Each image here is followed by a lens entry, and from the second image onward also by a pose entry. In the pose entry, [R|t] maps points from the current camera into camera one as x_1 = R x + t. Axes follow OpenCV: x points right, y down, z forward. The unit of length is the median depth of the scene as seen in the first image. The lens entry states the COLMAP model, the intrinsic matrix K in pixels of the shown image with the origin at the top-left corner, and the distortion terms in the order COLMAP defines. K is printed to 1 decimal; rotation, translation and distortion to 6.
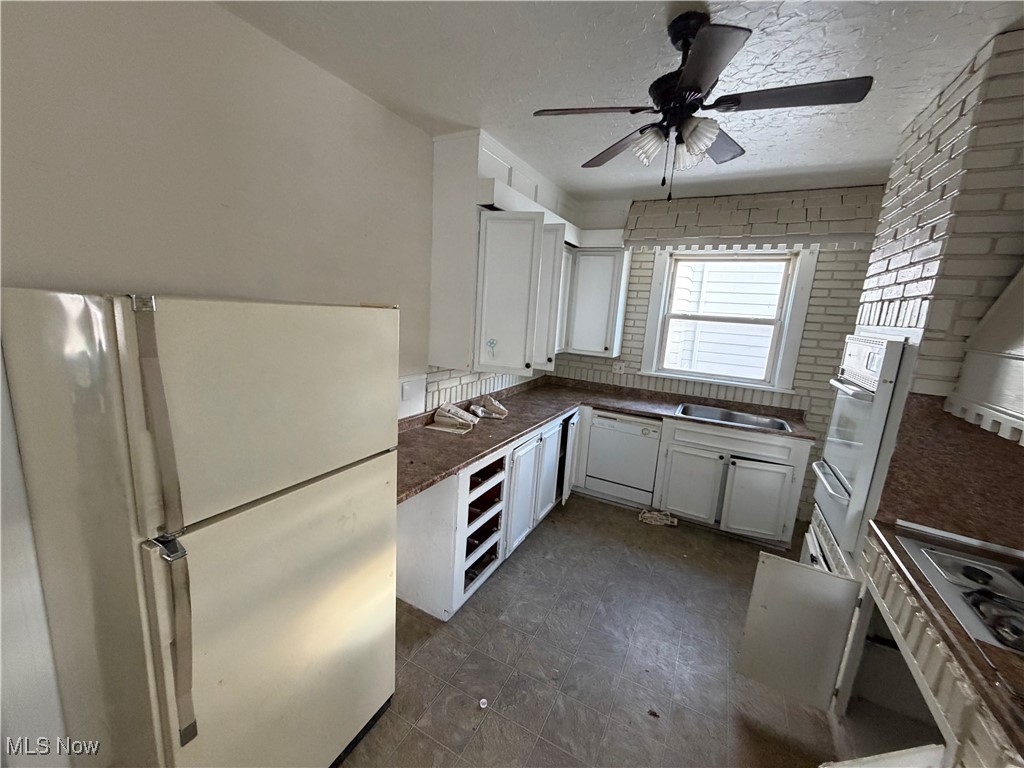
lens RADIAL K [[406.4, 0, 506.8], [0, 406.4, 383.1], [0, 0, 1]] dist [-0.002936, 0.000565]
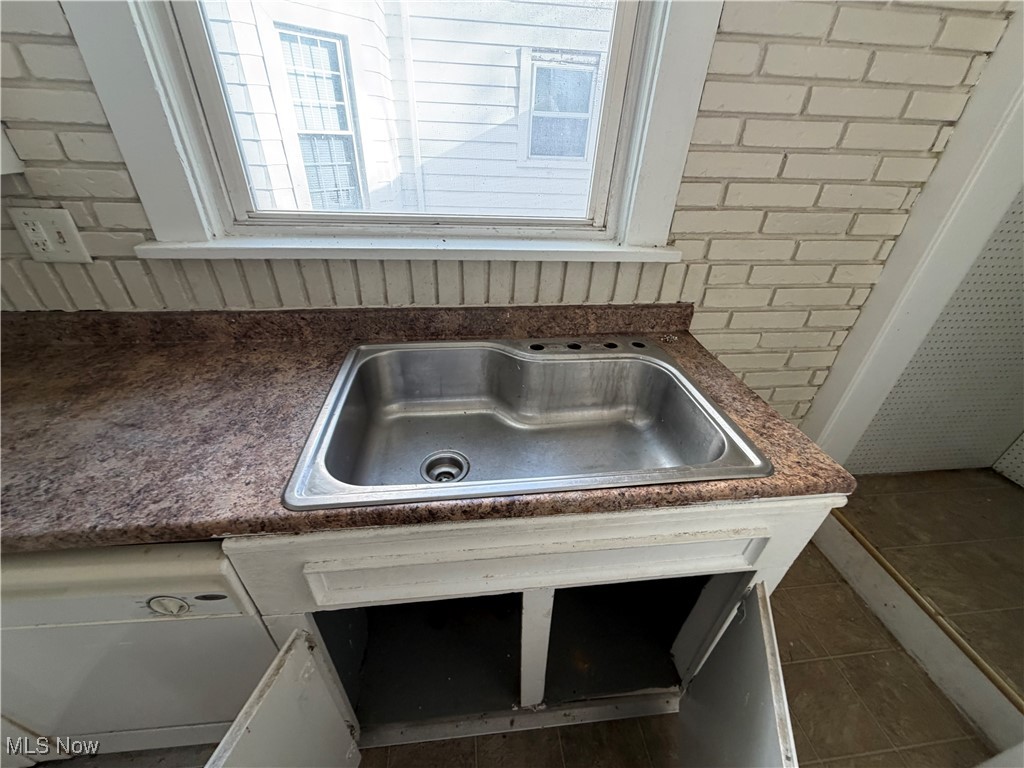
lens RADIAL K [[406.4, 0, 511.3], [0, 406.4, 383.6], [0, 0, 1]] dist [-0.002936, 0.000565]
pose [[0.819922, -0.329363, 0.468240, 0.464099], [0.114309, 0.895641, 0.429837, -0.041936], [-0.560947, -0.298909, 0.772005, 0.876572]]
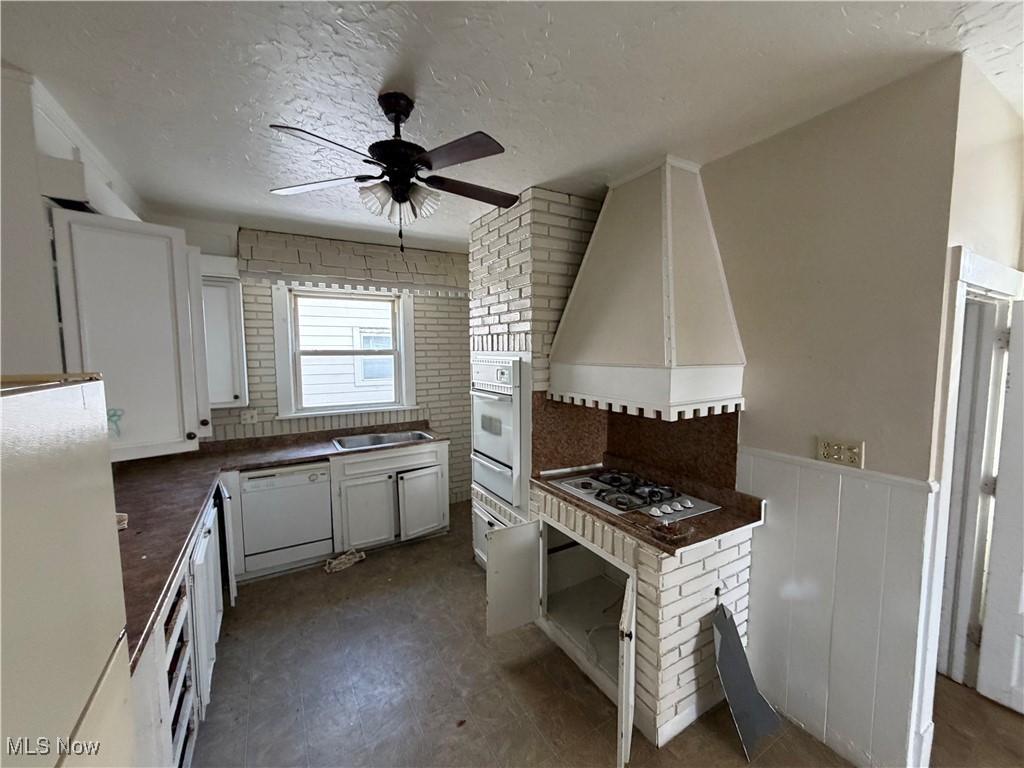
lens RADIAL K [[406.4, 0, 510.9], [0, 406.4, 383.2], [0, 0, 1]] dist [-0.002936, 0.000565]
pose [[0.517903, -0.130565, 0.845417, -0.198897], [0.193024, 0.980632, 0.033201, -0.039182], [-0.833378, 0.145991, 0.533074, 0.107388]]
